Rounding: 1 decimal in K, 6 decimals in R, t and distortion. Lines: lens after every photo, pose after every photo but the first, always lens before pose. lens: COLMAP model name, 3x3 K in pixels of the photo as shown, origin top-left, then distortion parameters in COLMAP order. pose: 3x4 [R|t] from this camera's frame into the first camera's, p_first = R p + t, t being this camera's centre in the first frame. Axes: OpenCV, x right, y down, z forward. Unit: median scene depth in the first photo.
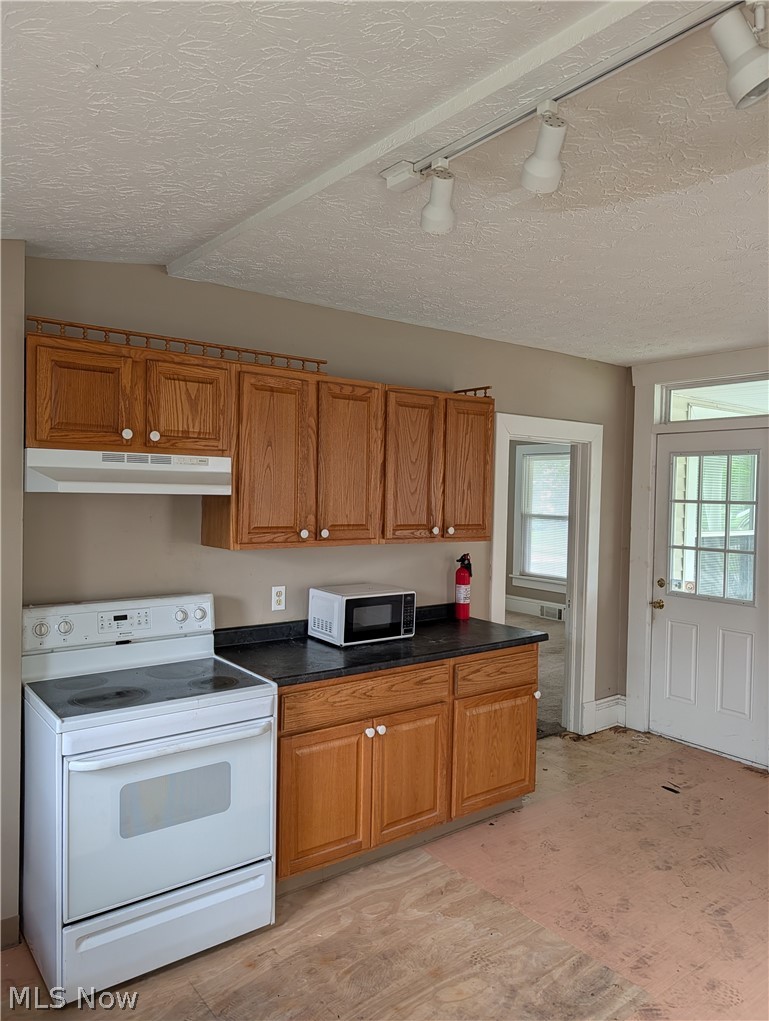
lens RADIAL K [[720.4, 0, 384.5], [0, 720.4, 510.5], [0, 0, 1]] dist [0.075298, -0.105098]
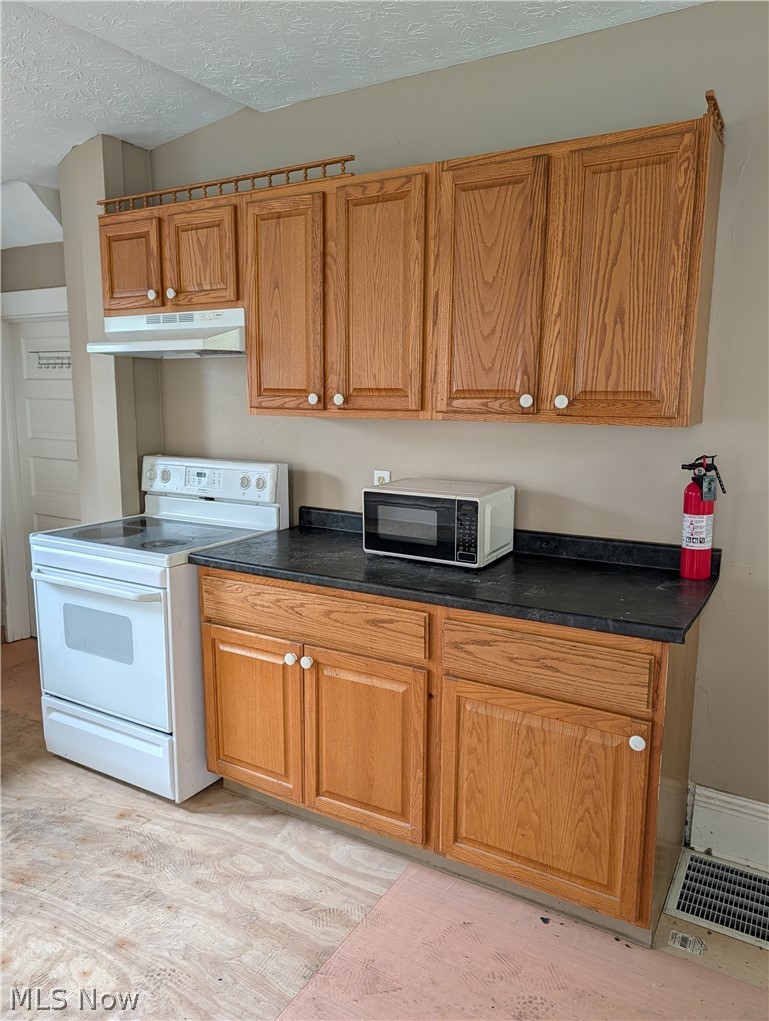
lens RADIAL K [[720.4, 0, 384.5], [0, 720.4, 510.5], [0, 0, 1]] dist [0.075298, -0.105098]
pose [[0.376532, 0.133437, -0.916743, 0.667498], [-0.024351, 0.990656, 0.134194, 0.046229], [0.926084, -0.028204, 0.376263, 0.780135]]
